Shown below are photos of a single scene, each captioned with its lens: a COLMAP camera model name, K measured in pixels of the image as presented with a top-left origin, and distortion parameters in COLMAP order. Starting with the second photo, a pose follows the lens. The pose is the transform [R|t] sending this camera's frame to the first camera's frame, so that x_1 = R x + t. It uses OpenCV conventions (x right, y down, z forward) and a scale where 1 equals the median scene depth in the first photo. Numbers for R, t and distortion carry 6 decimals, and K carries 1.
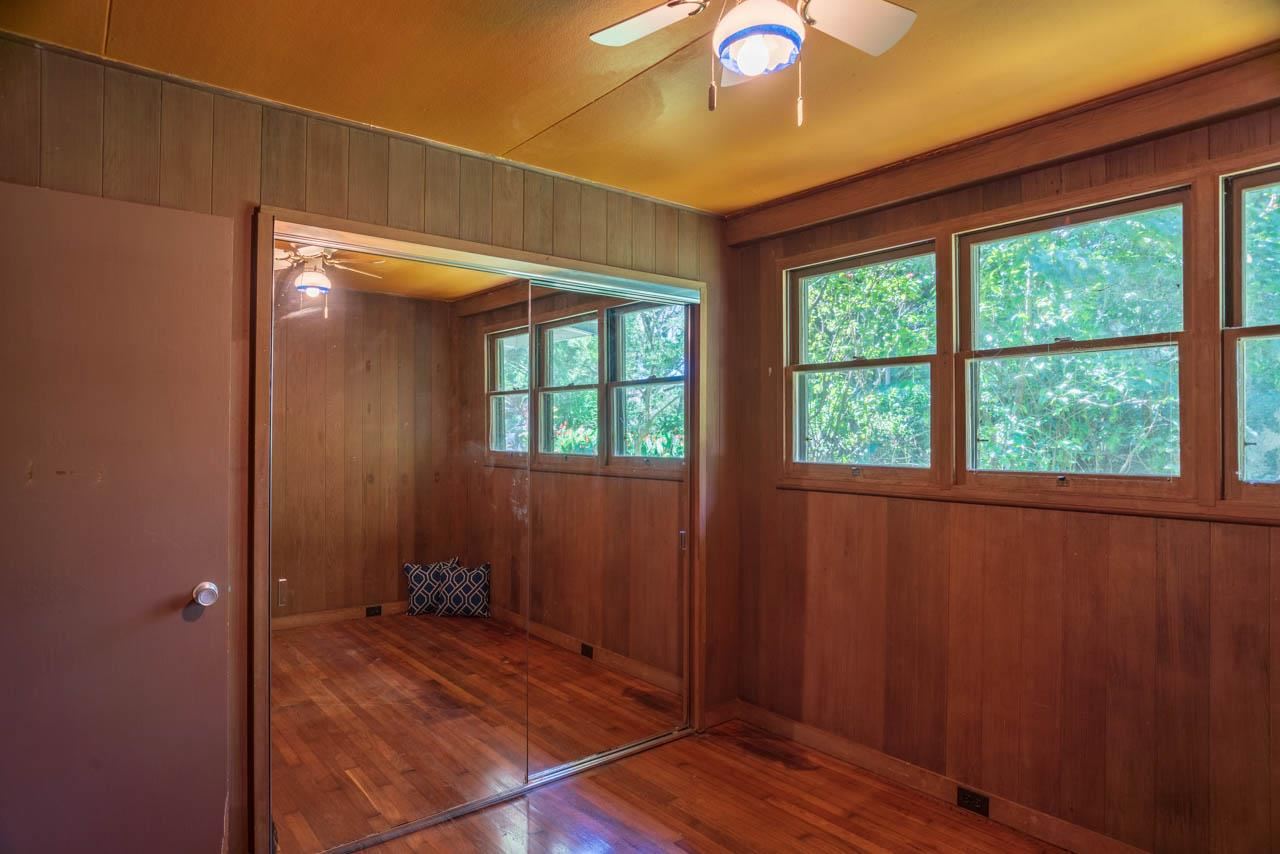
lens RADIAL K [[694.8, 0, 644.3], [0, 694.8, 425.8], [0, 0, 1]] dist [0.003118, 0.002467]
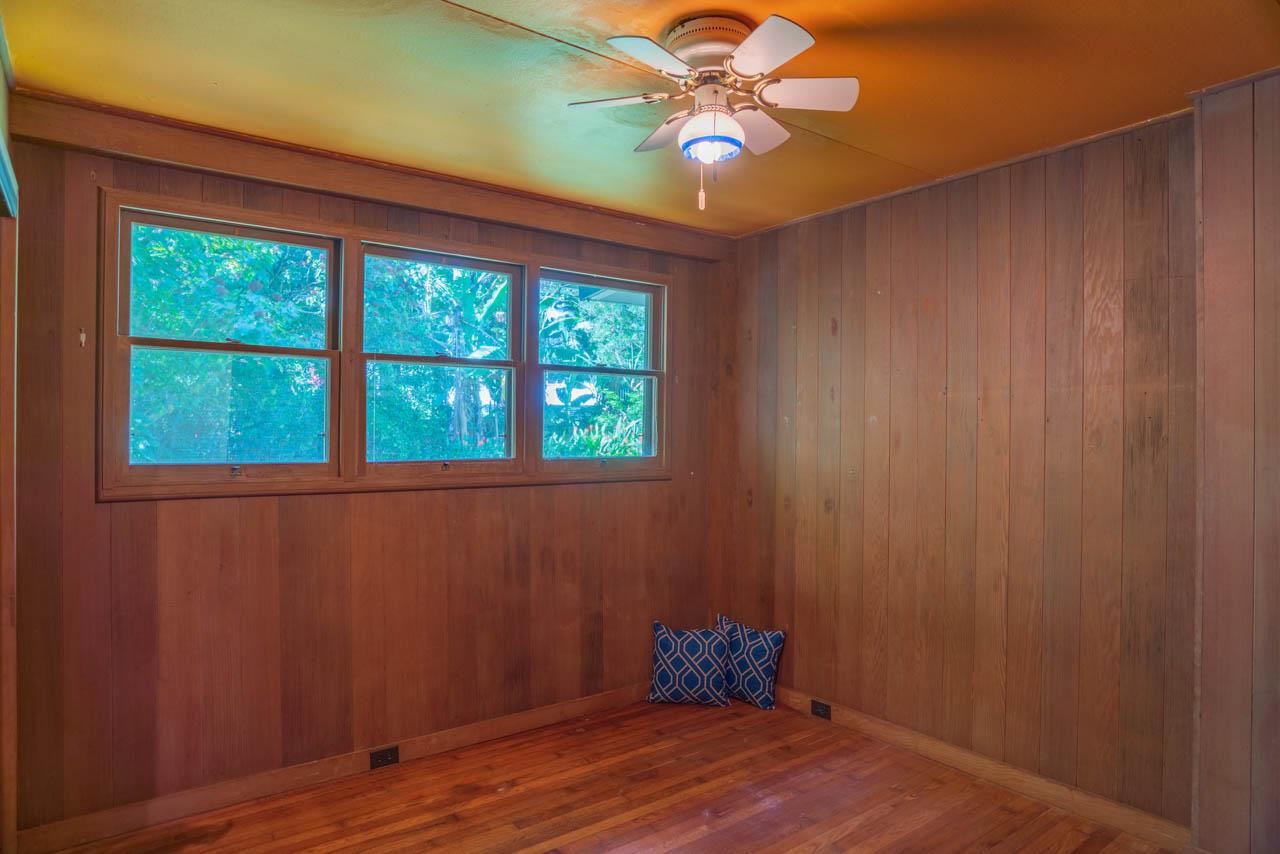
lens RADIAL K [[694.8, 0, 644.3], [0, 694.8, 425.8], [0, 0, 1]] dist [0.003118, 0.002467]
pose [[0.157737, 0.001458, 0.987480, -0.566367], [-0.020899, 0.999780, 0.001862, -0.004072], [-0.987260, -0.020931, 0.157733, 0.422054]]
